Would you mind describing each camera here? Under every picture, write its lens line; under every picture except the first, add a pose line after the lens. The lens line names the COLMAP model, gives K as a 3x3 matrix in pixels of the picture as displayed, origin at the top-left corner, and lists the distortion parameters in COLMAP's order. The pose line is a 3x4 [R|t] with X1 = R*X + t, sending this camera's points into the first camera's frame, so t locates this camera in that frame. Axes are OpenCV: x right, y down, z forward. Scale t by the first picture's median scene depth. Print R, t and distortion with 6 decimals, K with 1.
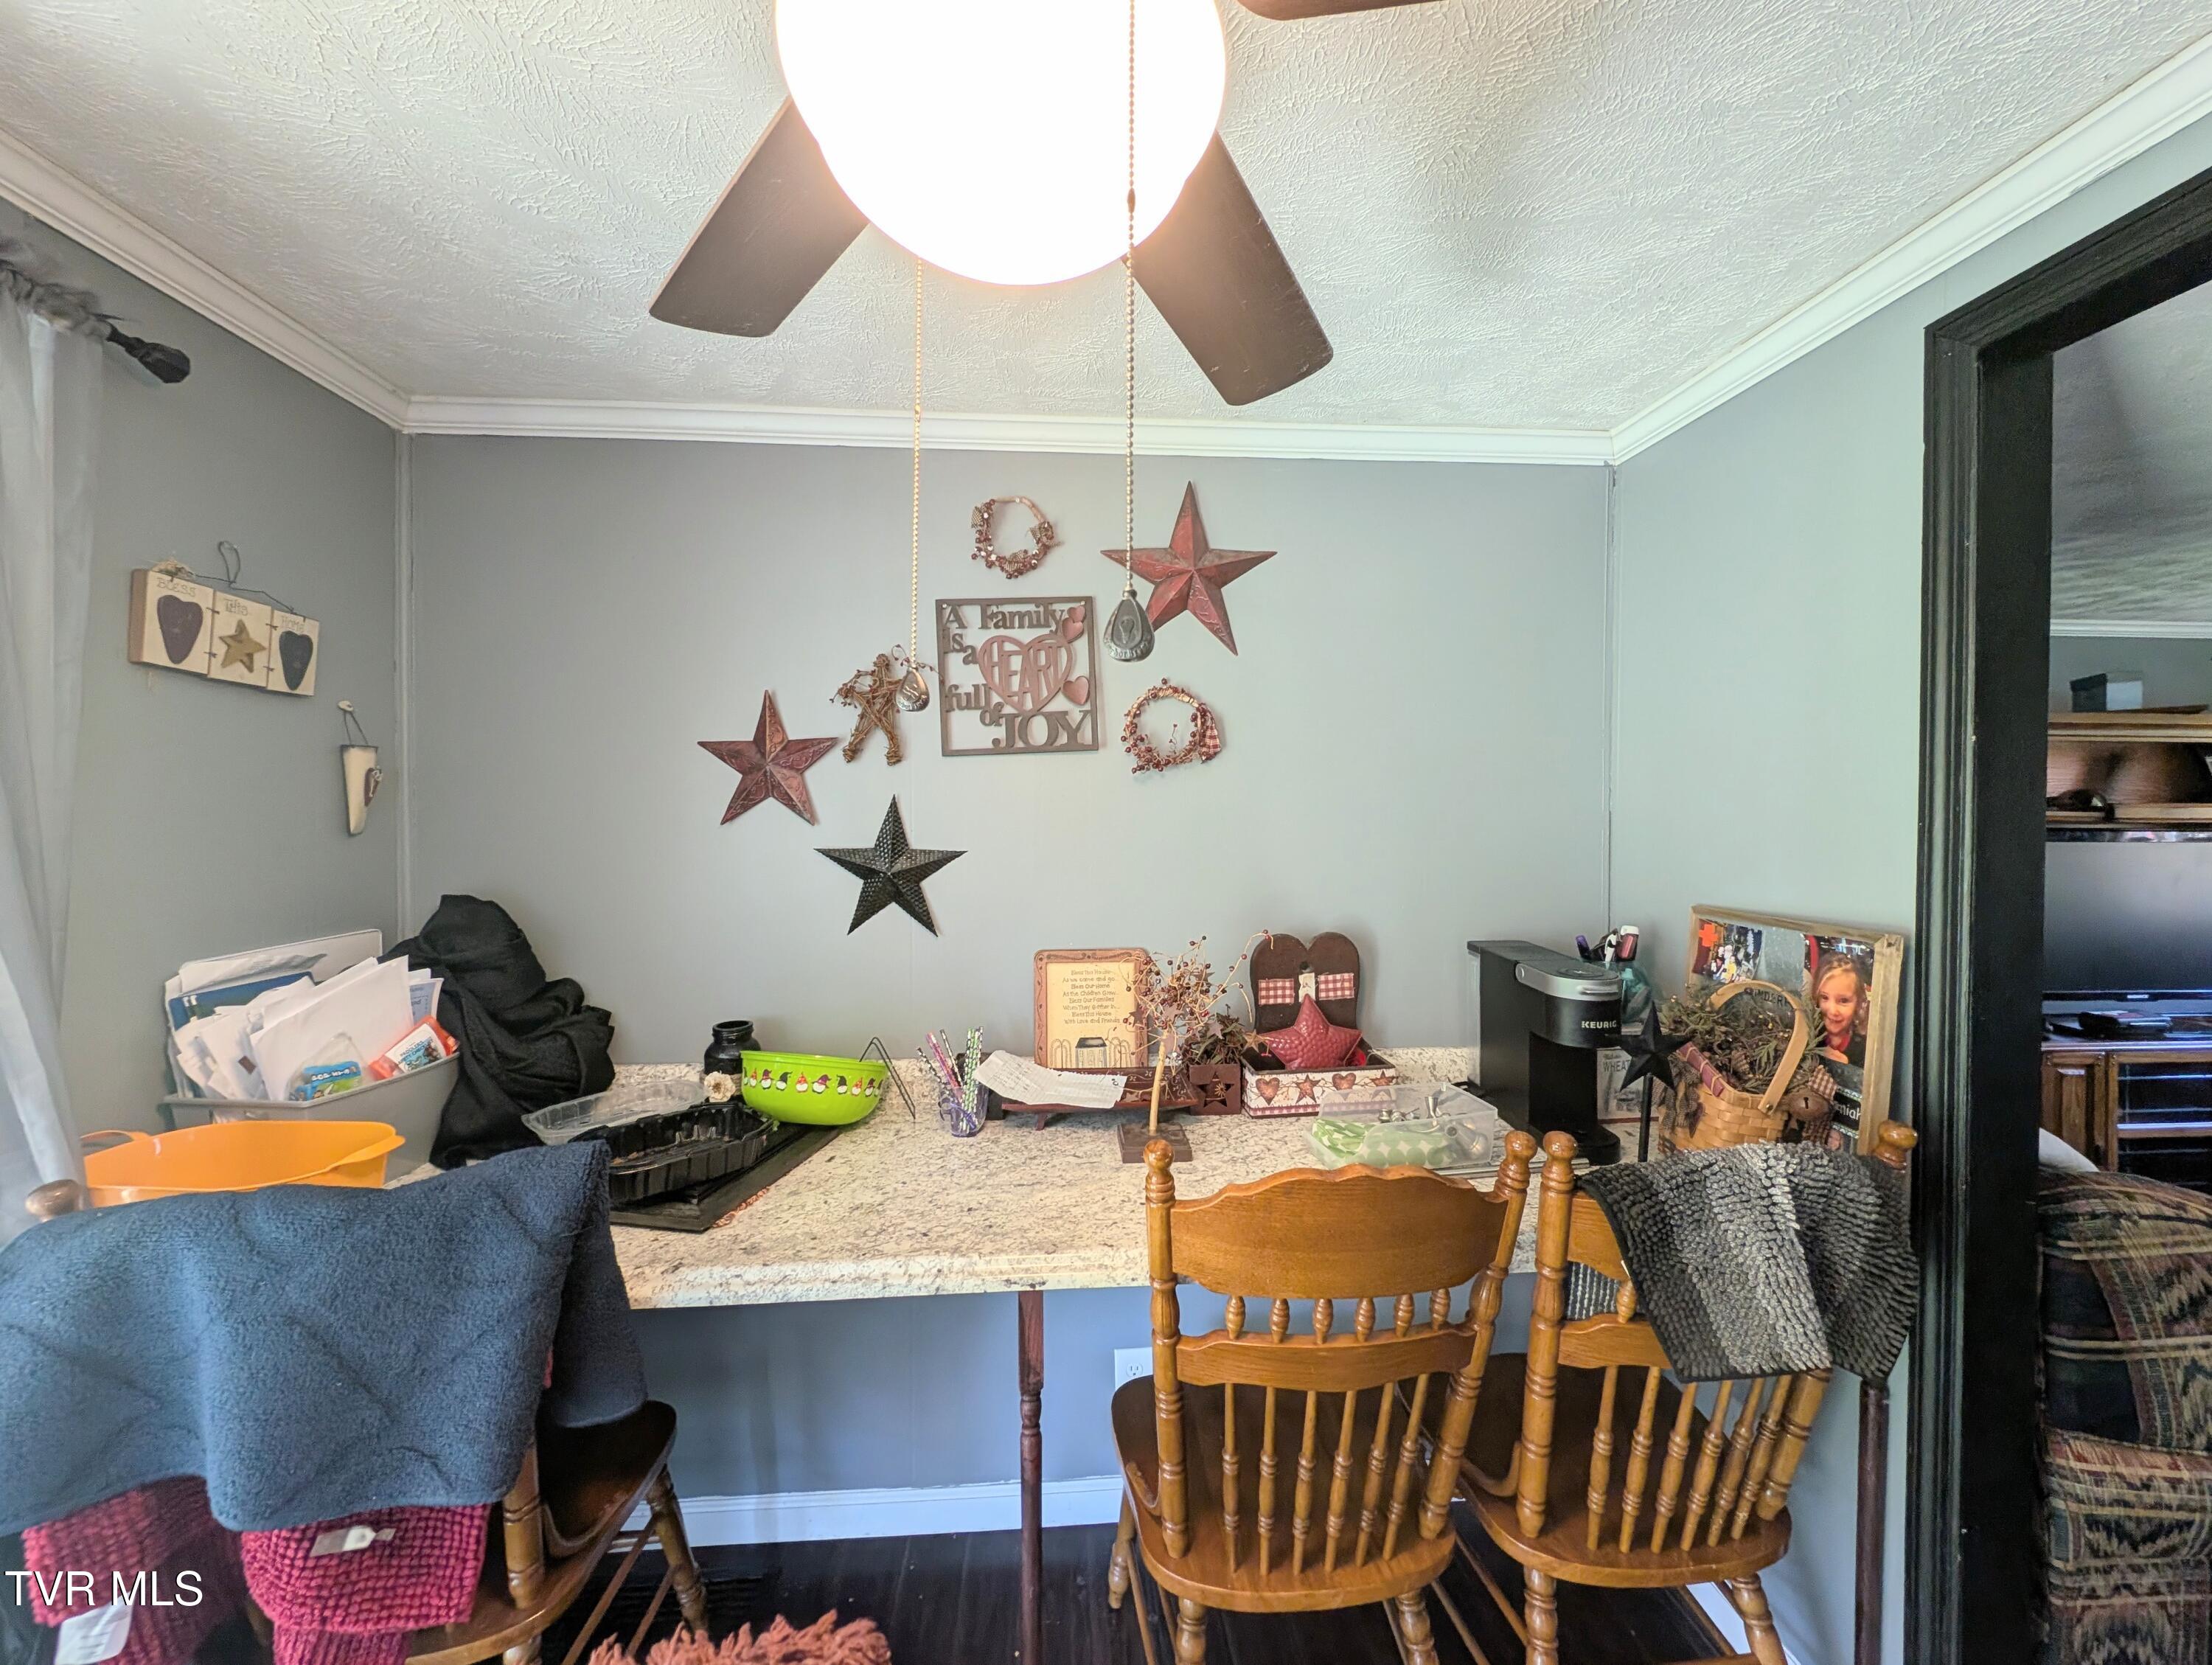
lens RADIAL K [[837.4, 0, 1110.5], [0, 837.4, 820.5], [0, 0, 1]] dist [0.003068, -0.001248]
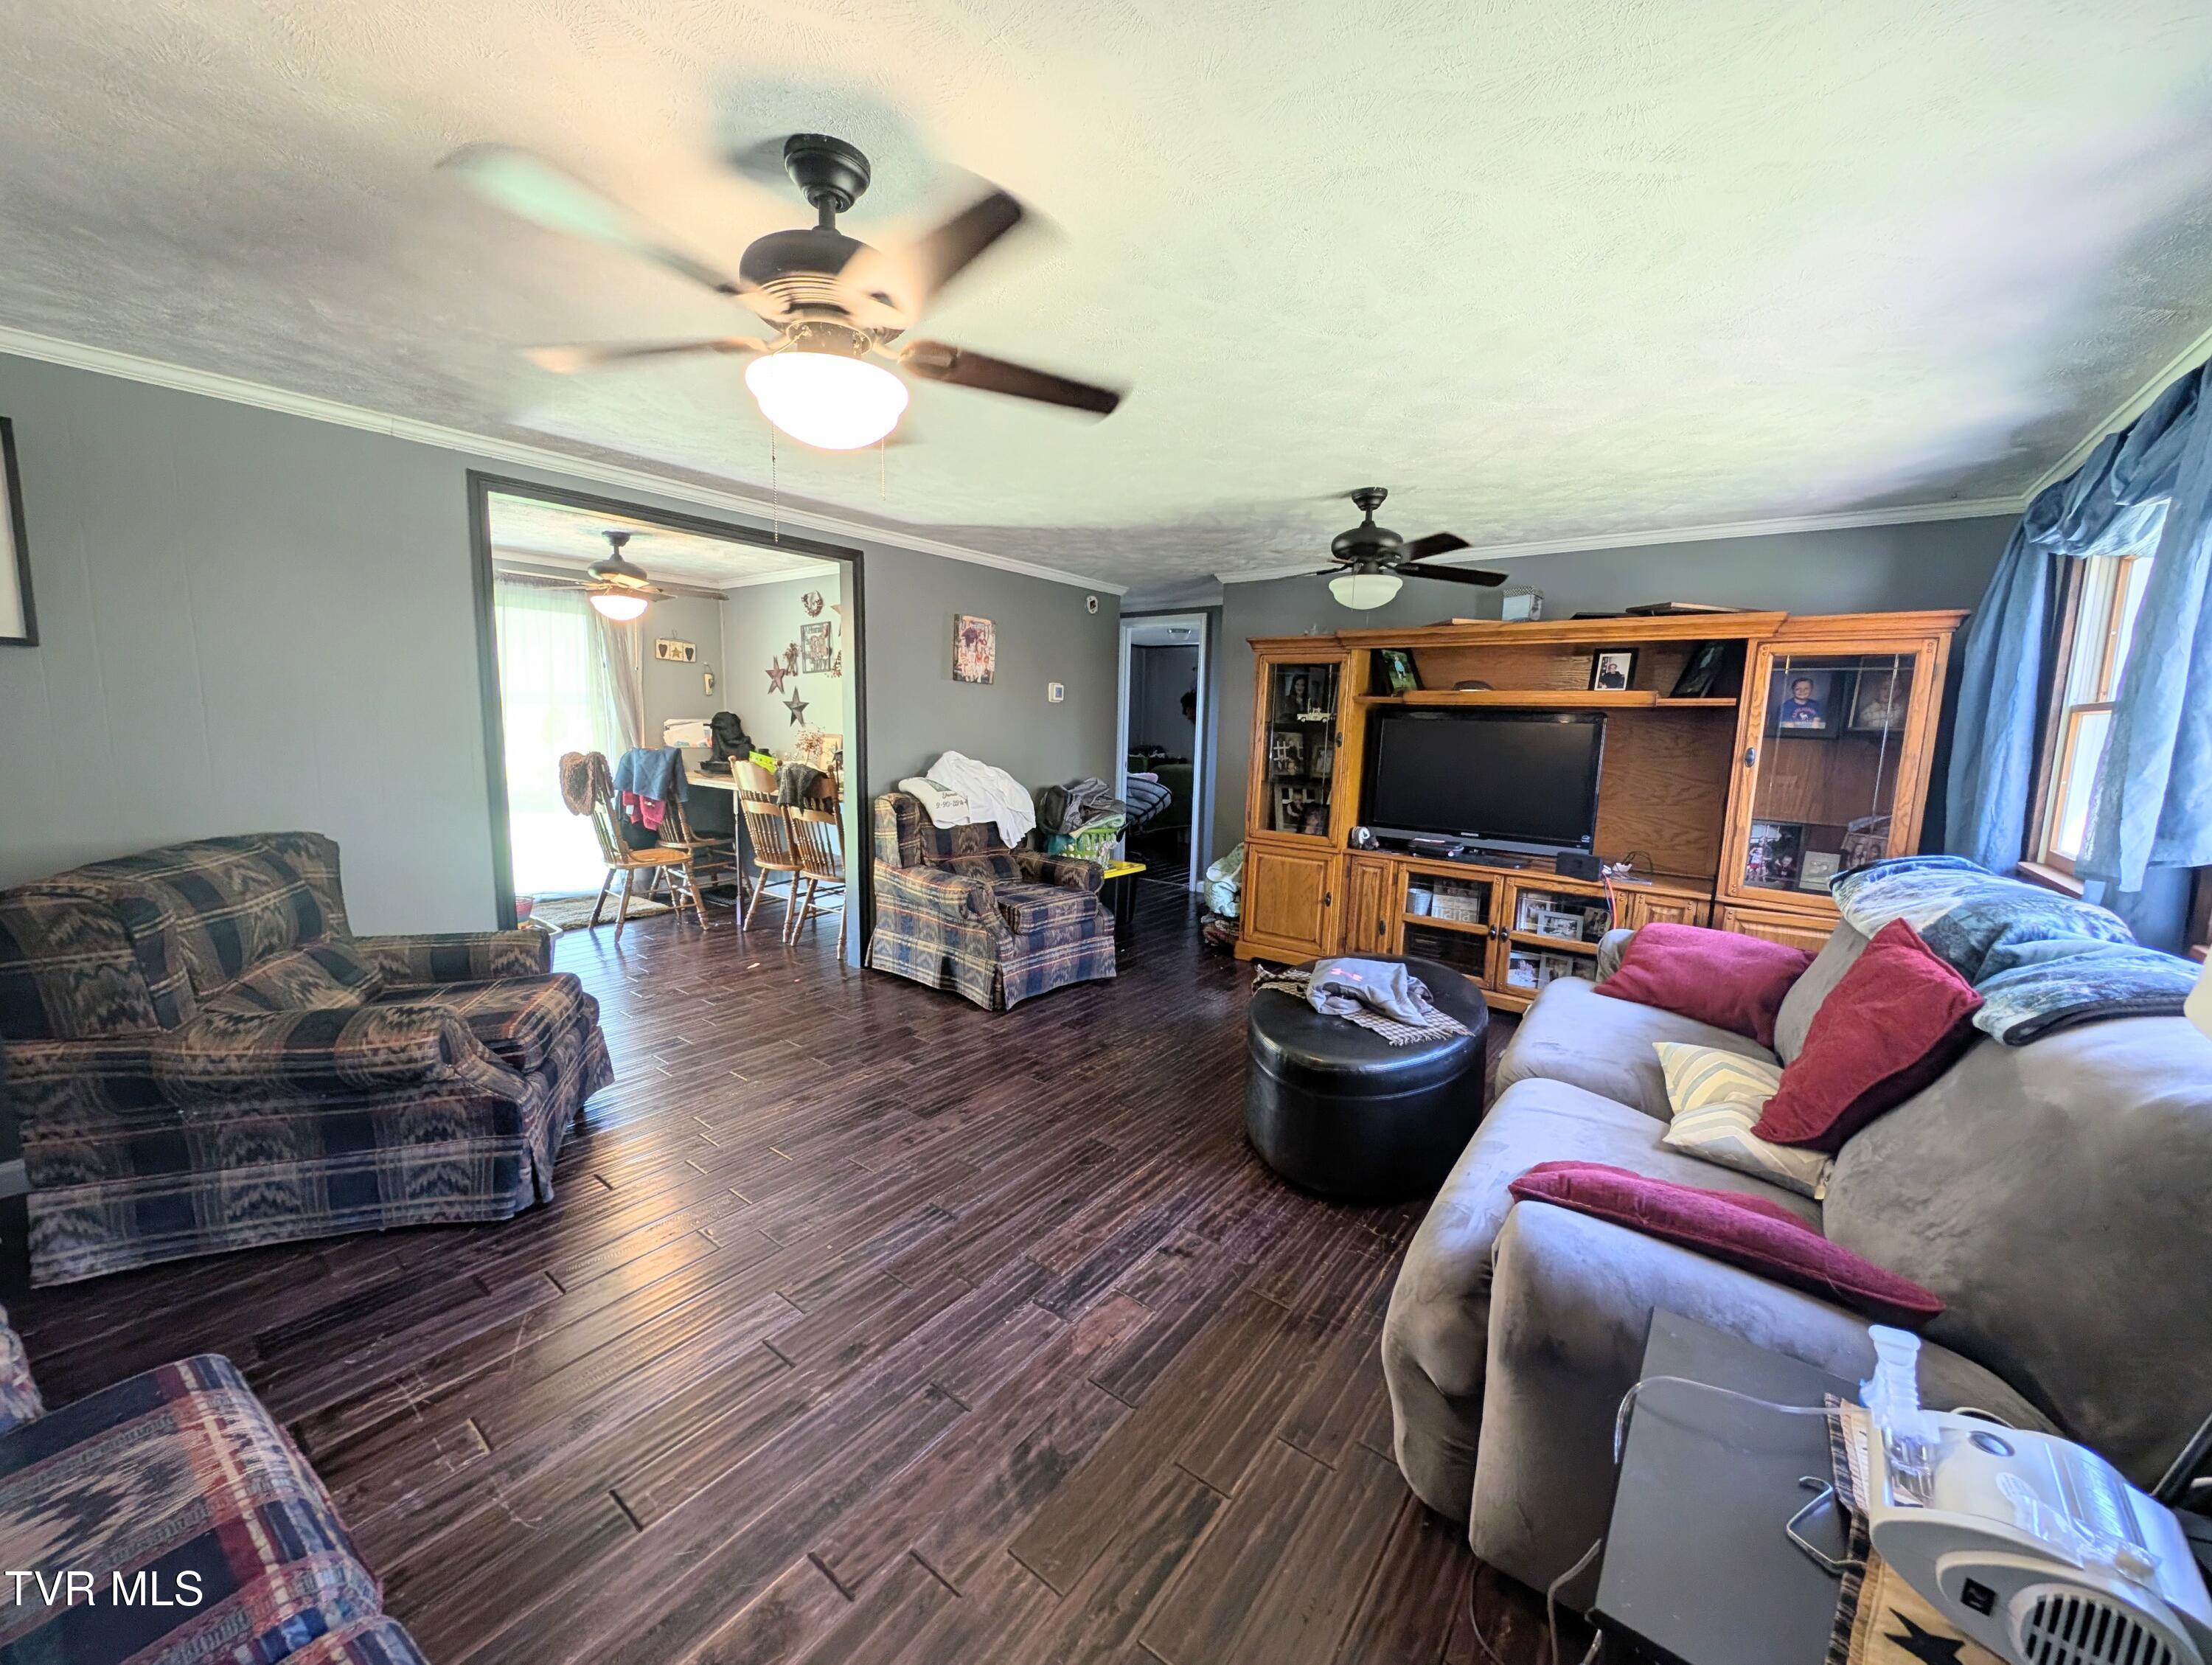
lens RADIAL K [[837.4, 0, 1110.0], [0, 837.4, 831.0], [0, 0, 1]] dist [0.003068, -0.001248]
pose [[0.739370, 0.104912, -0.665076, 2.992655], [-0.037073, 0.992631, 0.115367, 0.116804], [0.672278, -0.060643, 0.737811, -0.676263]]
